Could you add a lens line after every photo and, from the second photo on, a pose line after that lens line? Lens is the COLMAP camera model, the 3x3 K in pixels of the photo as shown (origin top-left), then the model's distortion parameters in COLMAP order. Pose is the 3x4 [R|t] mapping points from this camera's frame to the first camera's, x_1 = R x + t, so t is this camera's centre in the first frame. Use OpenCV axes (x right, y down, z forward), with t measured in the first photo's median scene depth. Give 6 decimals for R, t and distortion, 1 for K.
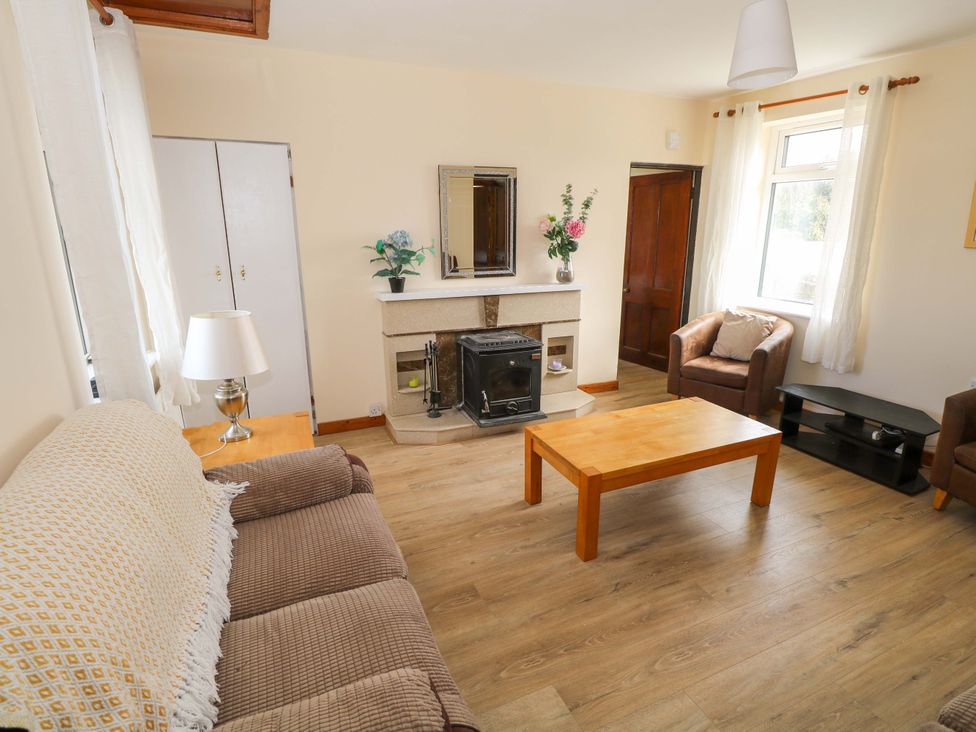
lens RADIAL K [[509.4, 0, 492.4], [0, 509.4, 358.0], [0, 0, 1]] dist [0.001206, -0.014693]
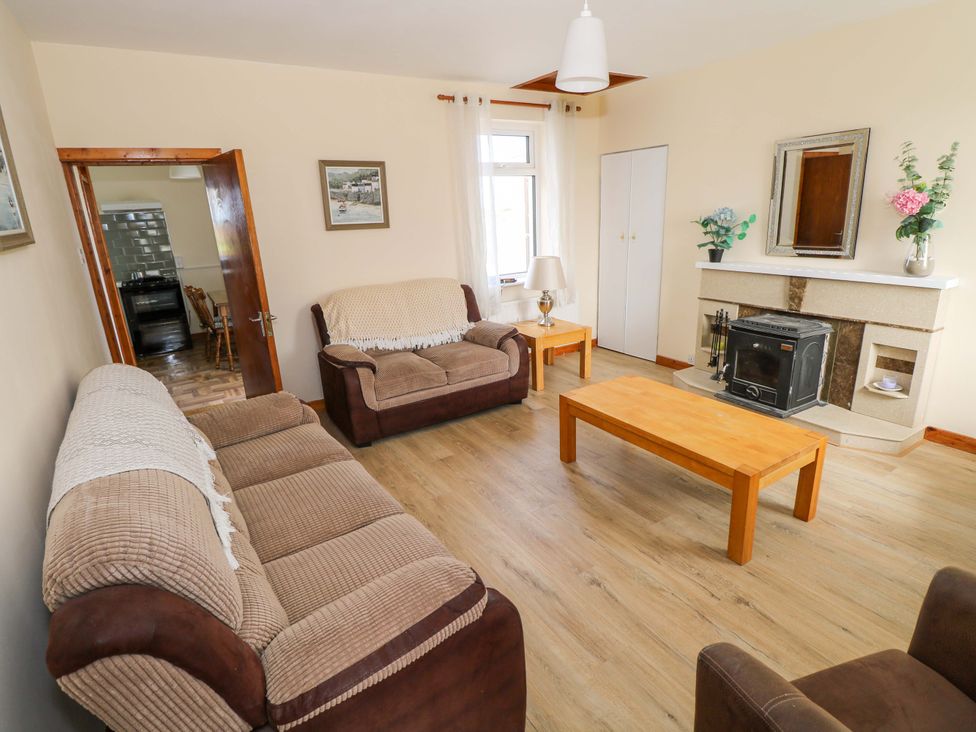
lens RADIAL K [[509.4, 0, 492.4], [0, 509.4, 358.0], [0, 0, 1]] dist [0.001206, -0.014693]
pose [[0.144197, 0.268606, -0.952396, 0.840287], [-0.209566, 0.948913, 0.235895, -0.085375], [0.967104, 0.165575, 0.193121, 0.315326]]
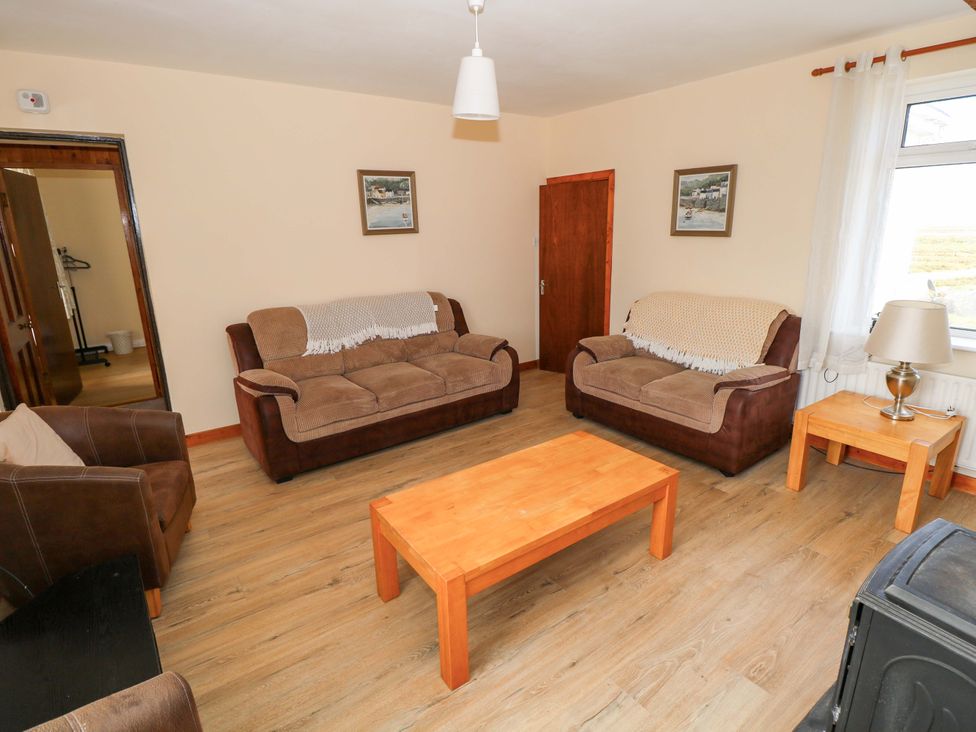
lens RADIAL K [[509.4, 0, 492.4], [0, 509.4, 358.0], [0, 0, 1]] dist [0.001206, -0.014693]
pose [[-0.976612, 0.068684, -0.203744, 0.372834], [-0.039390, 0.874412, 0.483583, -0.299288], [0.211371, 0.480299, -0.851255, 1.118923]]
